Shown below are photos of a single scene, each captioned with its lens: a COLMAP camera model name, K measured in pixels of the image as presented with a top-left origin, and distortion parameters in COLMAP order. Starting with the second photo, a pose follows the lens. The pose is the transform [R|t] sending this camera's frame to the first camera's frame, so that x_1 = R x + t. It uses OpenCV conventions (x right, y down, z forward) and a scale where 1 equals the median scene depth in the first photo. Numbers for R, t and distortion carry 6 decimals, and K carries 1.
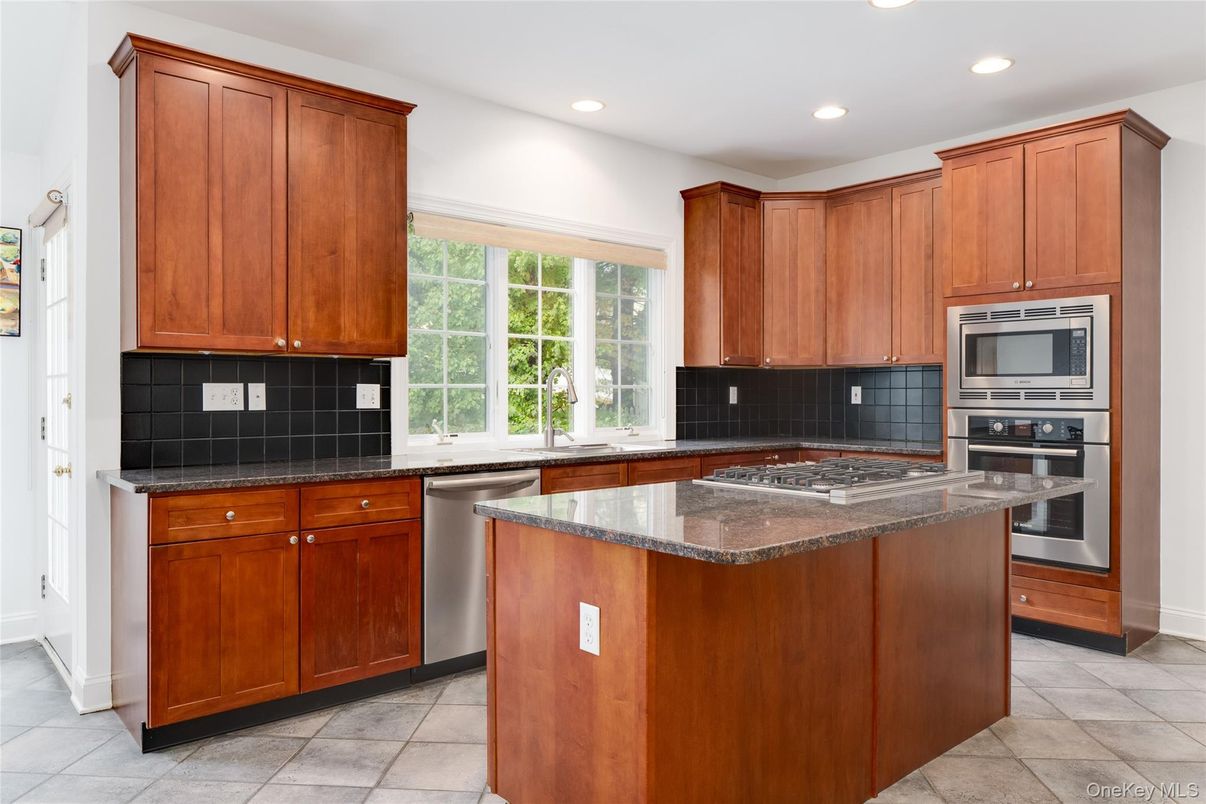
lens RADIAL K [[816.9, 0, 602.3], [0, 816.9, 395.1], [0, 0, 1]] dist [-0.008460, -0.008957]
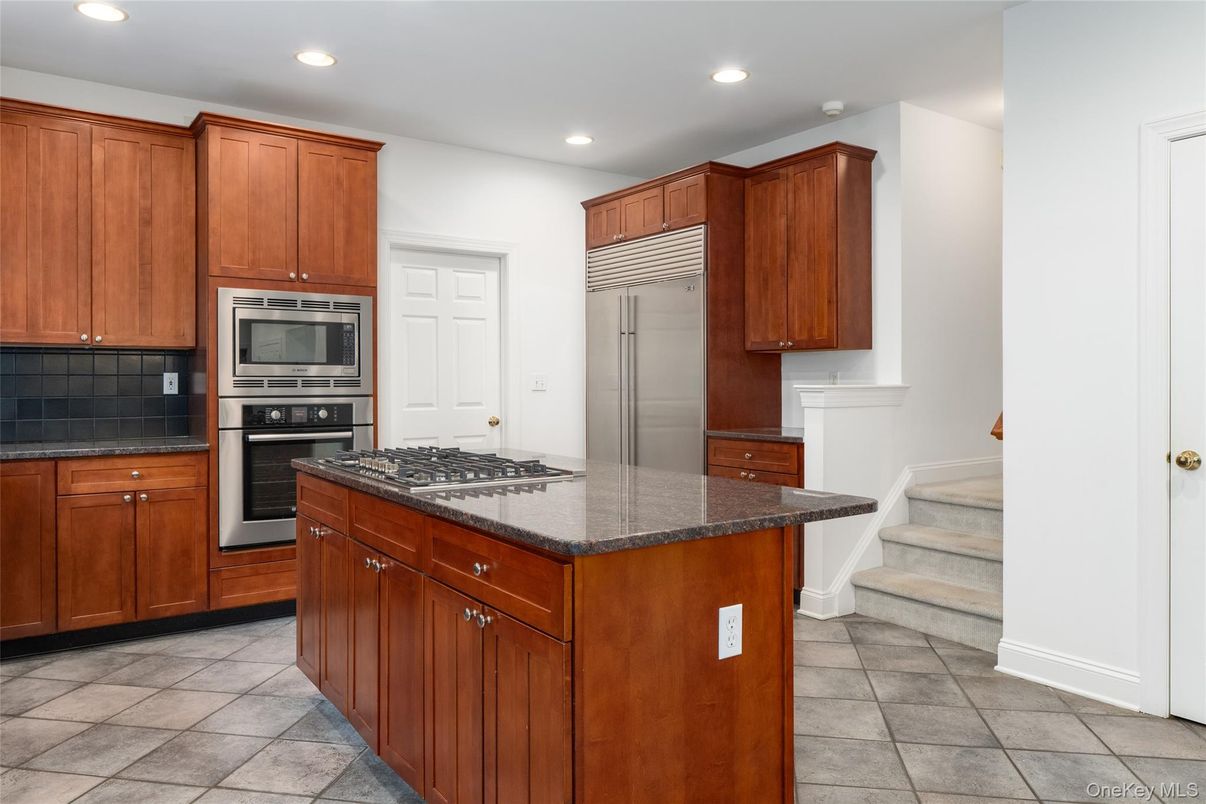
lens RADIAL K [[816.9, 0, 594.4], [0, 816.9, 386.1], [0, 0, 1]] dist [-0.008460, -0.008957]
pose [[0.108617, -0.006102, 0.994065, -0.483538], [0.003617, 0.999977, 0.005743, -0.000652], [-0.994077, 0.002972, 0.108636, 0.529572]]
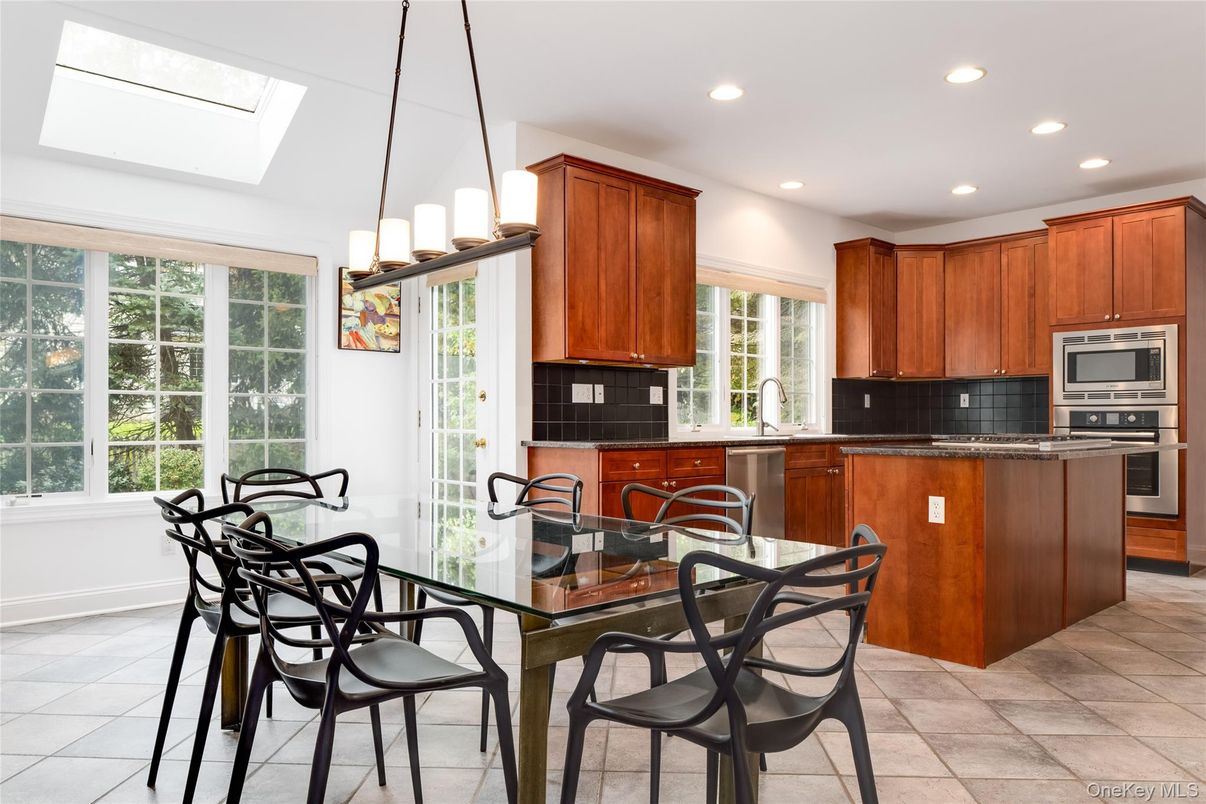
lens RADIAL K [[816.9, 0, 600.9], [0, 816.9, 418.5], [0, 0, 1]] dist [-0.008460, -0.008957]
pose [[0.999922, -0.000237, 0.012459, -0.392833], [0.000281, 0.999994, -0.003544, 0.045492], [-0.012458, 0.003547, 0.999916, -0.399956]]
